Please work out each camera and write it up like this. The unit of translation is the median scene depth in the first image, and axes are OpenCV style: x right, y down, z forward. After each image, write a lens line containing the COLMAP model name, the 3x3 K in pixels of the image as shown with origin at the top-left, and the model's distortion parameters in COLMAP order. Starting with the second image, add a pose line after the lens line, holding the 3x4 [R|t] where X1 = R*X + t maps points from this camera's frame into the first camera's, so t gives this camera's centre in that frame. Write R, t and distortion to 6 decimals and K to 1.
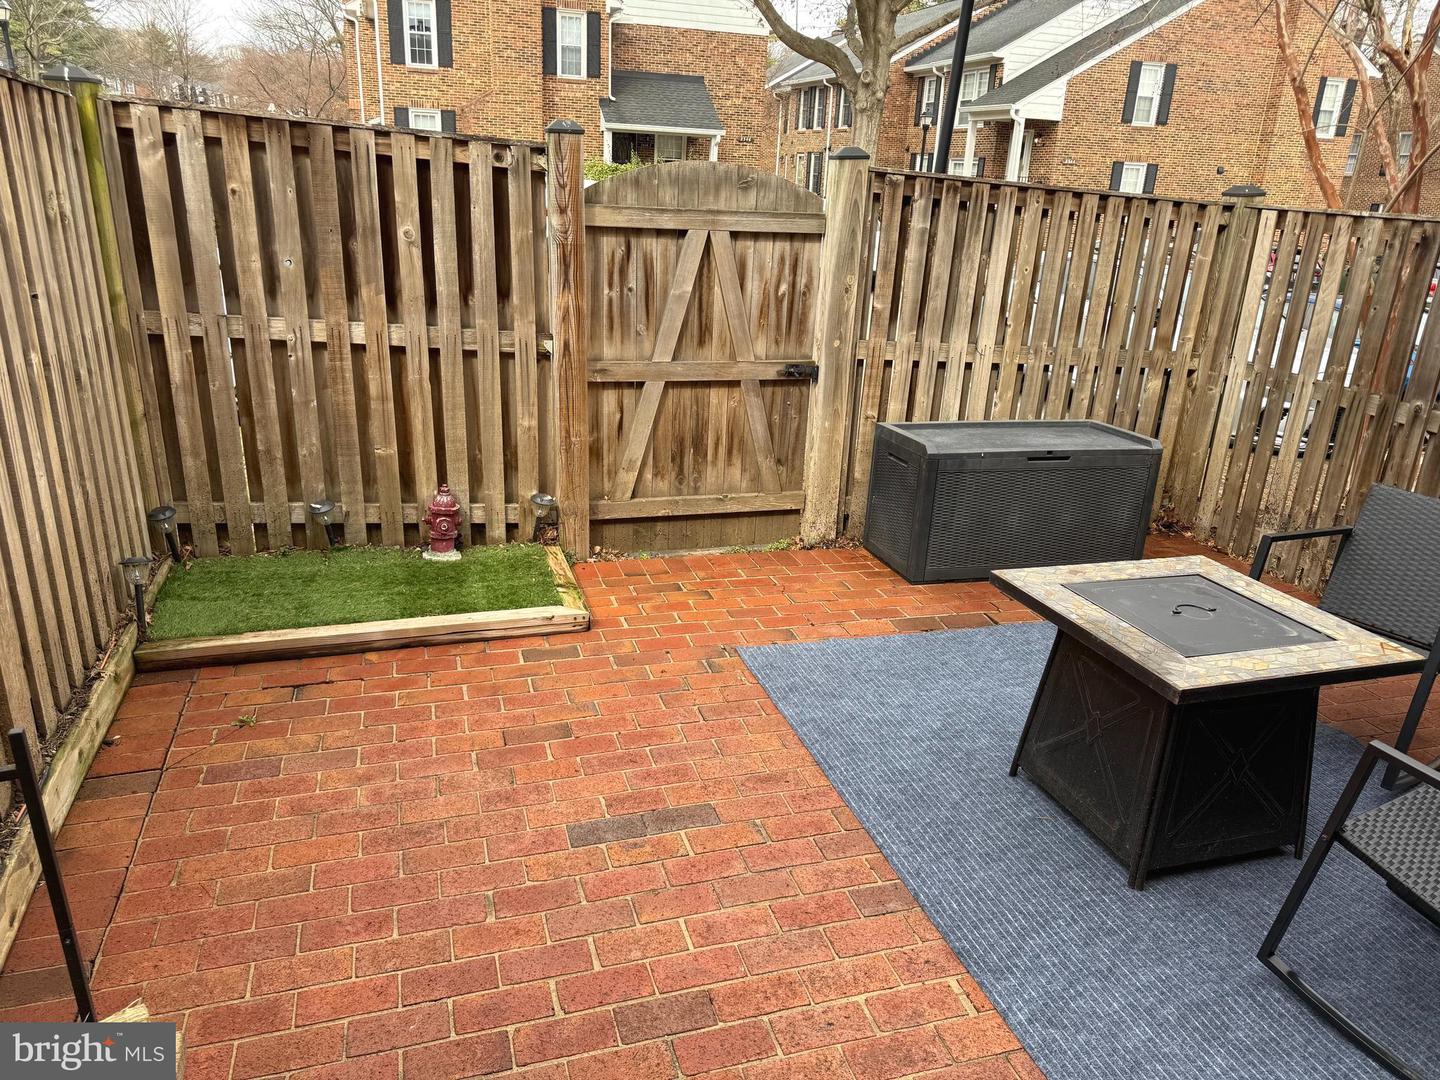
lens RADIAL K [[1006.3, 0, 720.0], [0, 1006.3, 540.0], [0, 0, 1]] dist [0.112811, -0.151497]
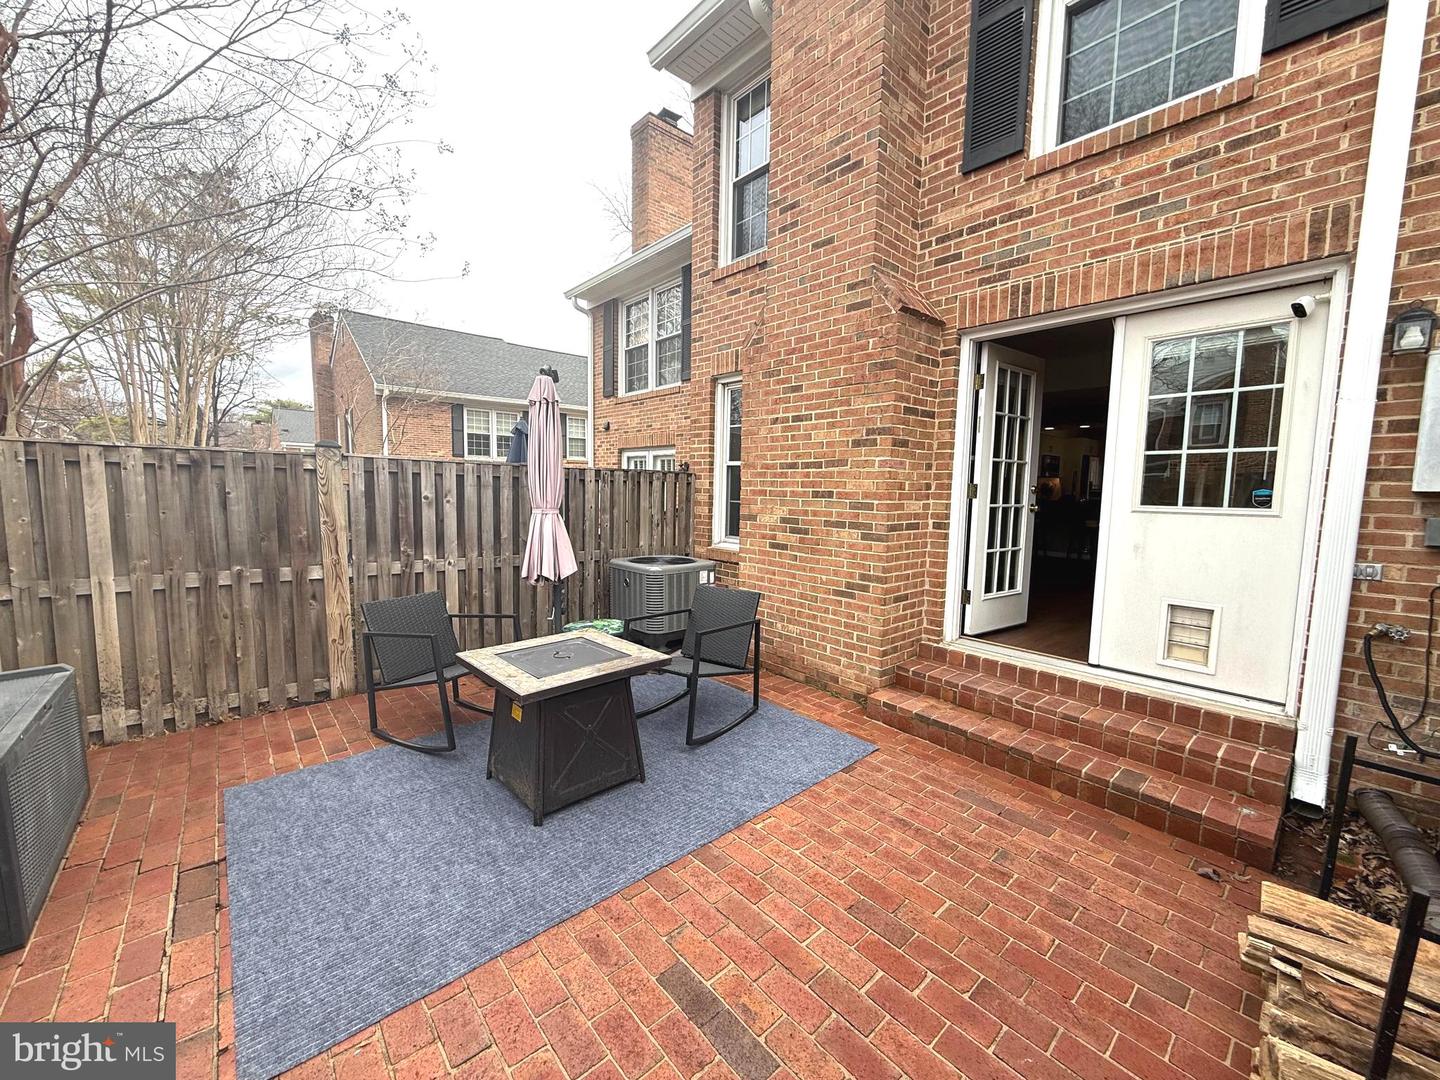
lens RADIAL K [[566.1, 0, 720.0], [0, 566.1, 540.0], [0, 0, 1]] dist [0.000445, 0.000030]
pose [[-0.408837, -0.141044, 0.901642, -0.309184], [0.274222, 0.923341, 0.268781, -0.183605], [-0.870434, 0.357138, -0.338818, 0.607431]]
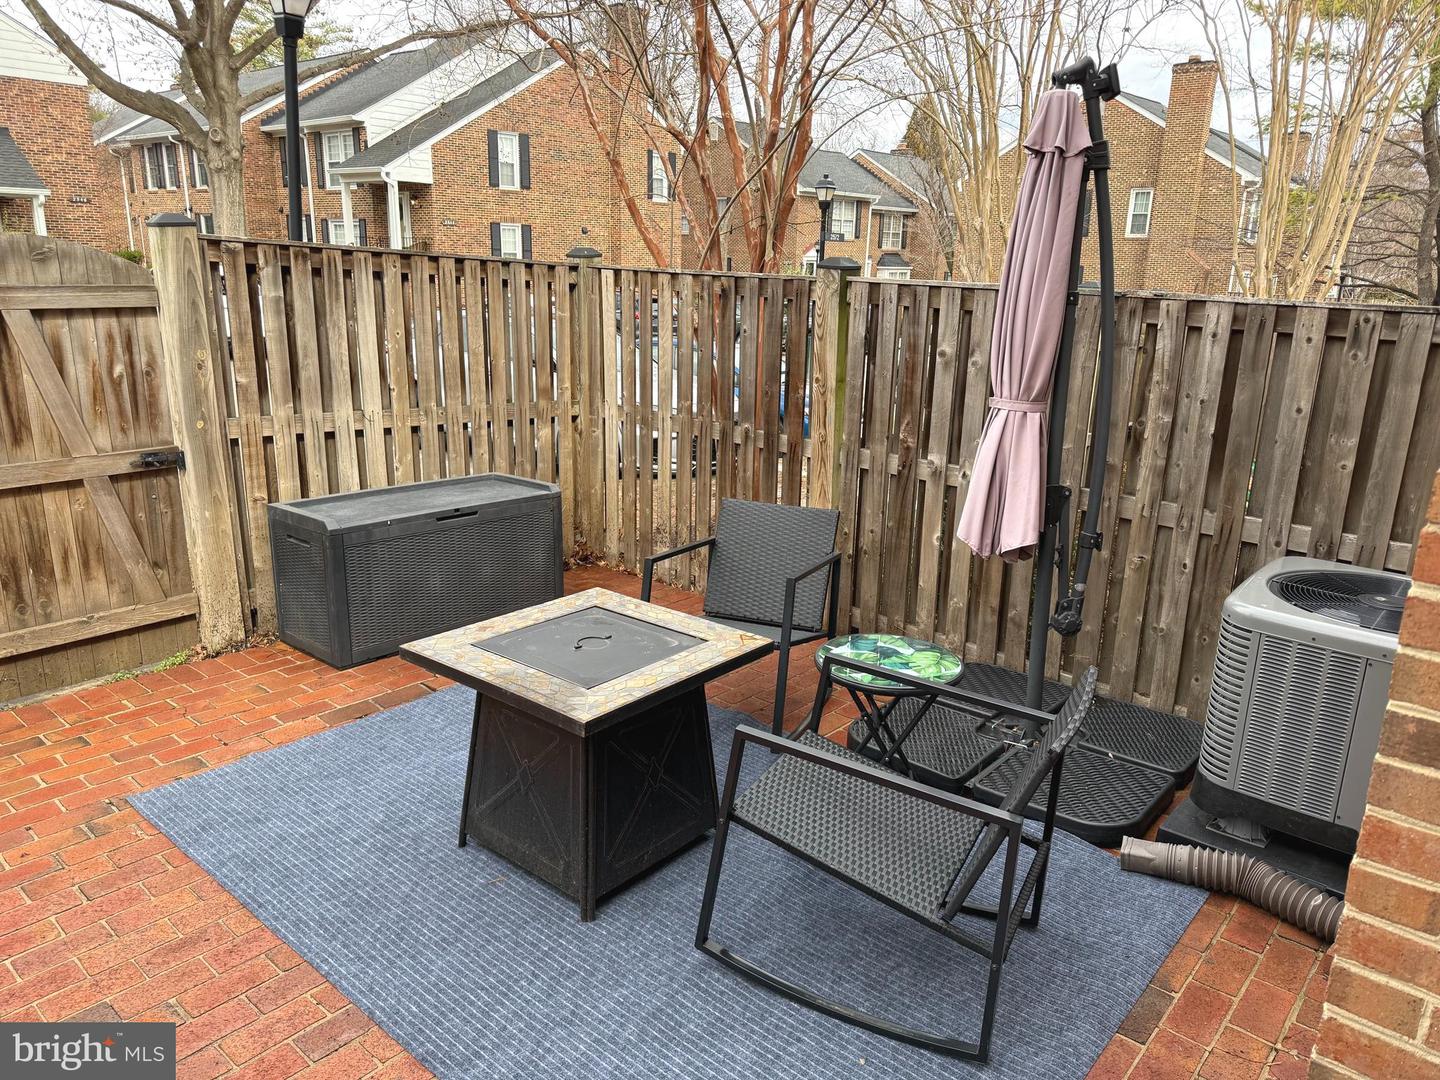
lens RADIAL K [[1006.3, 0, 720.0], [0, 1006.3, 540.0], [0, 0, 1]] dist [0.112811, -0.151497]
pose [[0.852789, -0.166826, 0.494893, 0.041943], [0.192426, 0.981311, -0.000789, -0.005648], [-0.485513, 0.095903, 0.868953, 0.002665]]
